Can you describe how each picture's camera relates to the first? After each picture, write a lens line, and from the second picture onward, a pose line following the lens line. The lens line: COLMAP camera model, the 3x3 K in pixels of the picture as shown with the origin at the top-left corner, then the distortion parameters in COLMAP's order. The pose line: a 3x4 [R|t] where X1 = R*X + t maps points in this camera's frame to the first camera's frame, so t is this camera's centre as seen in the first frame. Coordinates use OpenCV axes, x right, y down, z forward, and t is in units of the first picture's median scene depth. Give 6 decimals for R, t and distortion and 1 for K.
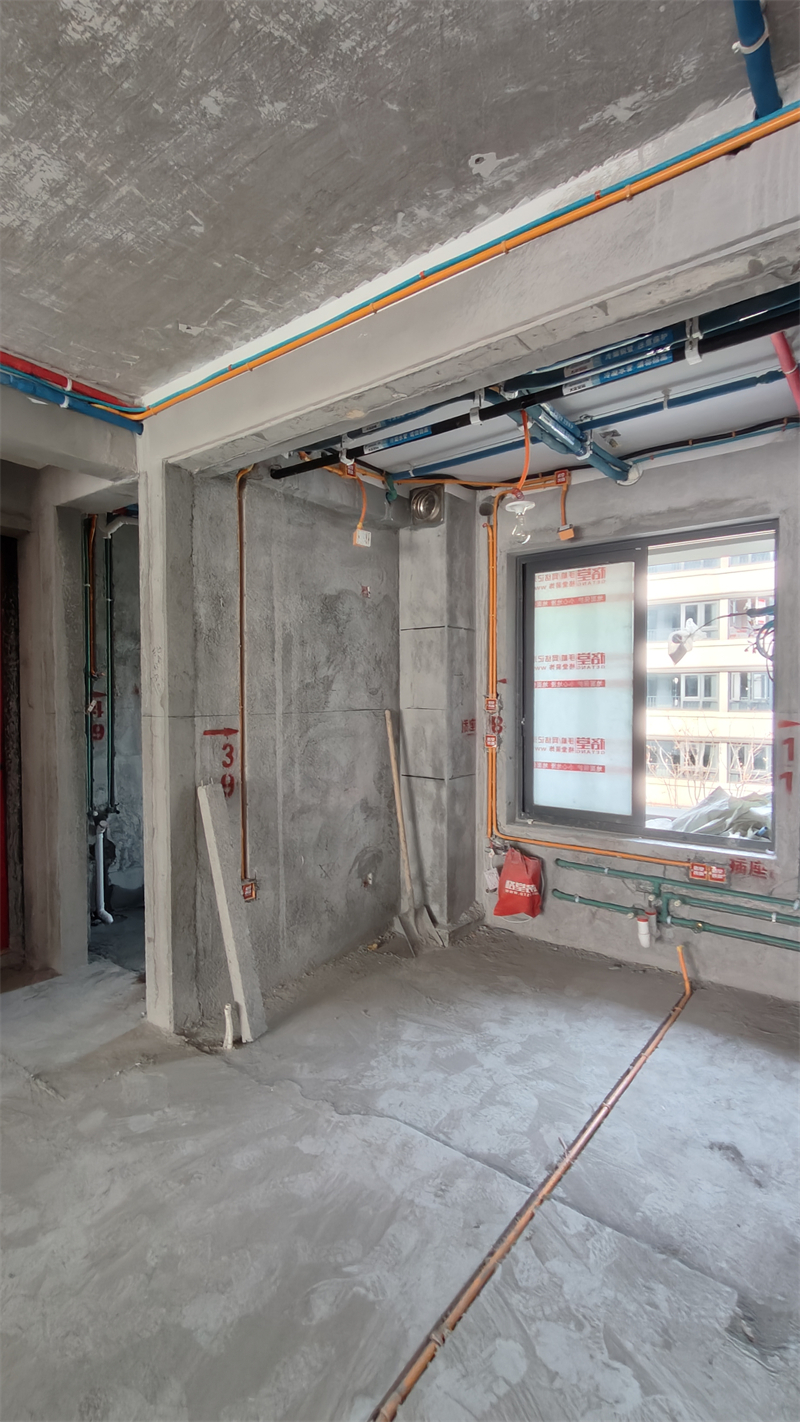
lens RADIAL K [[650.1, 0, 413.7], [0, 650.1, 708.6], [0, 0, 1]] dist [-0.005624, 0.001976]
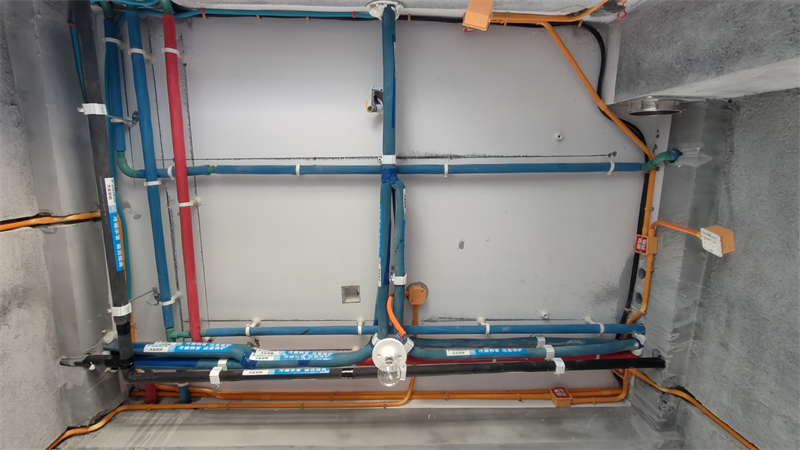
lens RADIAL K [[365.7, 0, 400.2], [0, 365.7, 218.9], [0, 0, 1]] dist [-0.005624, 0.001976]
pose [[-0.799818, -0.586029, -0.129850, 0.257747], [0.021313, 0.188467, -0.981848, 0.090181], [0.599864, -0.788068, -0.138249, 0.994906]]
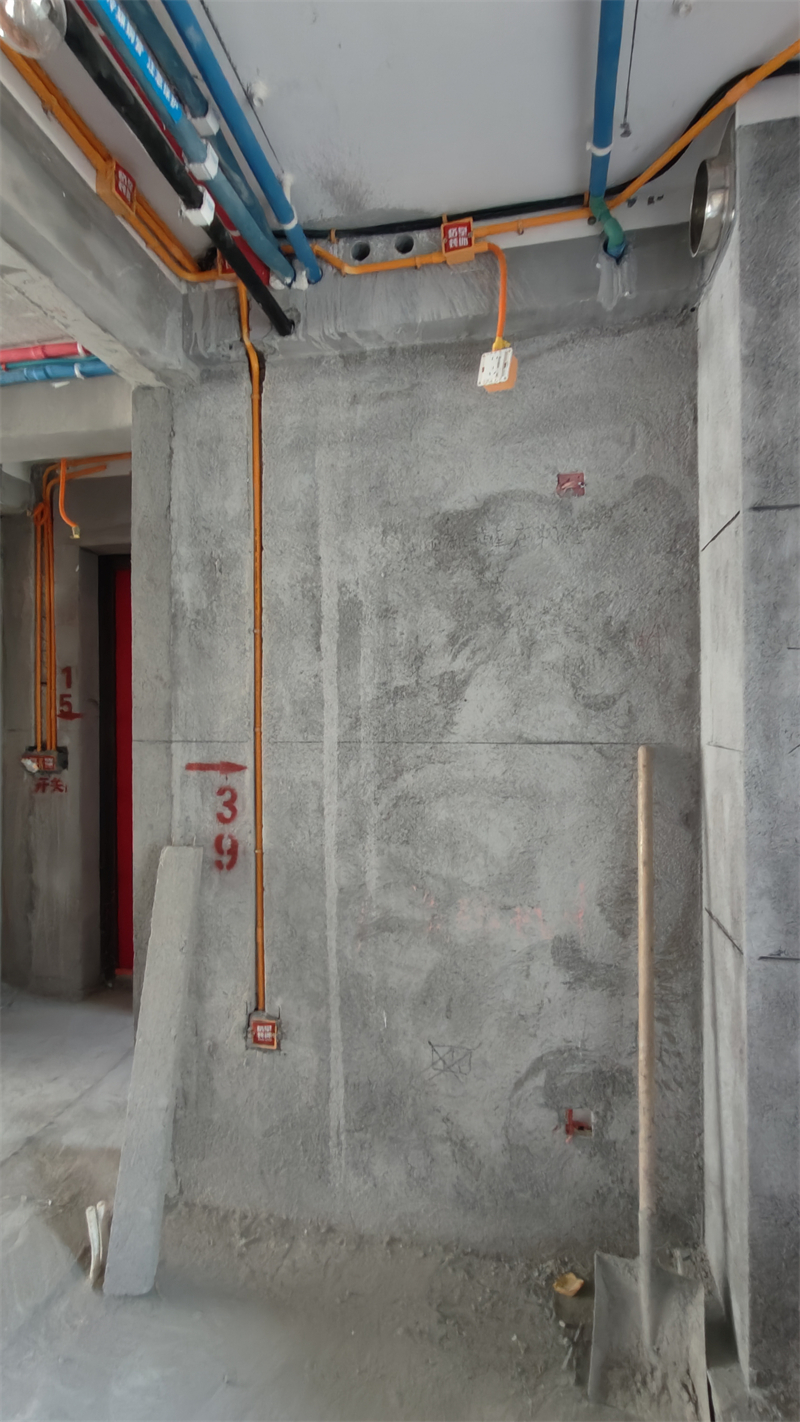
lens RADIAL K [[650.1, 0, 415.3], [0, 650.1, 710.3], [0, 0, 1]] dist [-0.005624, 0.001976]
pose [[0.424291, -0.005638, -0.905508, 0.352153], [-0.020442, 0.999666, -0.015803, -0.013415], [0.905295, 0.025216, 0.424034, 0.857285]]
